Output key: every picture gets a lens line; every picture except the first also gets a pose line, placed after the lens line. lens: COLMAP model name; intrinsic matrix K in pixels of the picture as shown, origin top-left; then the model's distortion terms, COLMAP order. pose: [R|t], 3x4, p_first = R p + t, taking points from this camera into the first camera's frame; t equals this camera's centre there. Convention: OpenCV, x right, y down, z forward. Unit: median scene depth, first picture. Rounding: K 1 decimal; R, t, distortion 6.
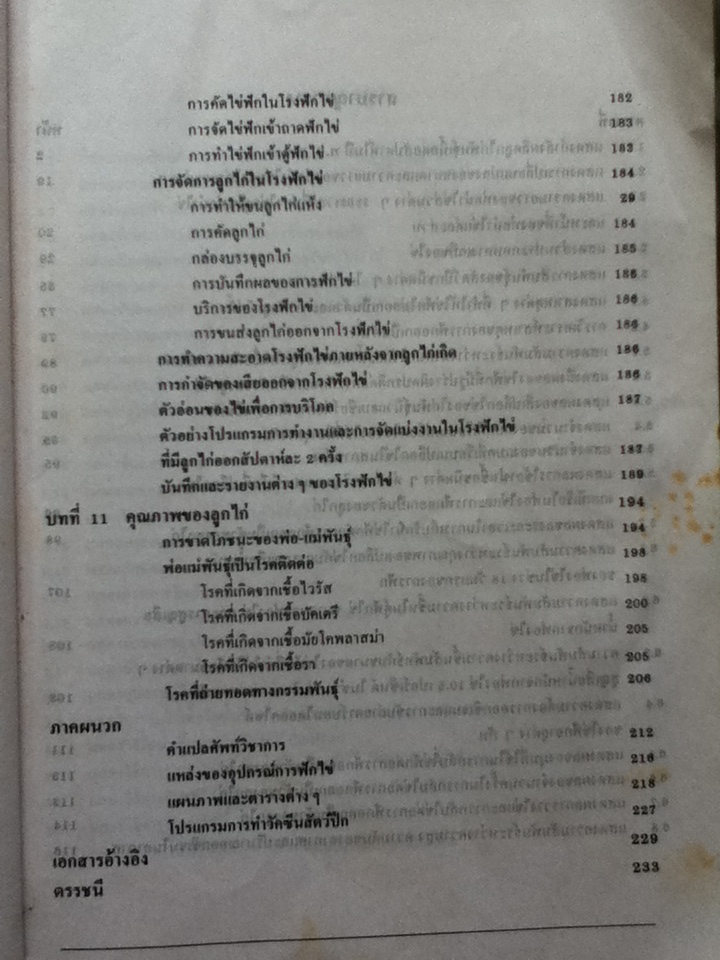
lens RADIAL K [[386.2, 0, 360.3], [0, 386.2, 480.4], [0, 0, 1]] dist [0.000088, -0.000439]
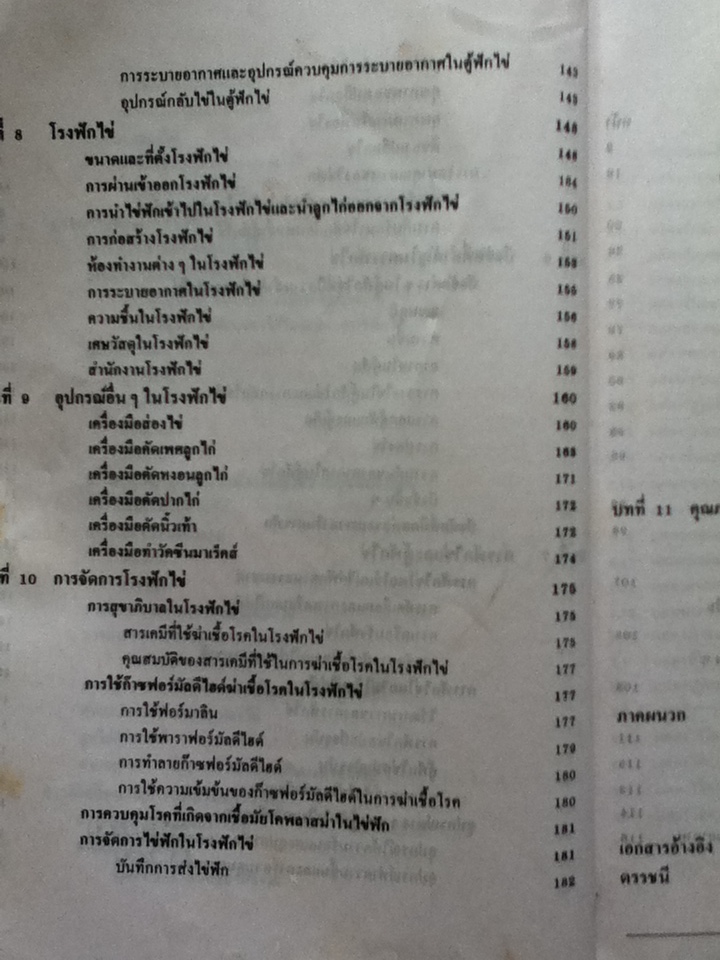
lens RADIAL K [[386.2, 0, 360.2], [0, 386.2, 479.9], [0, 0, 1]] dist [0.000088, -0.000439]
pose [[0.999901, 0.014019, 0.001228, -1.481786], [-0.014024, 0.999895, 0.003707, 0.027766], [-0.001176, -0.003723, 0.999992, -0.007196]]
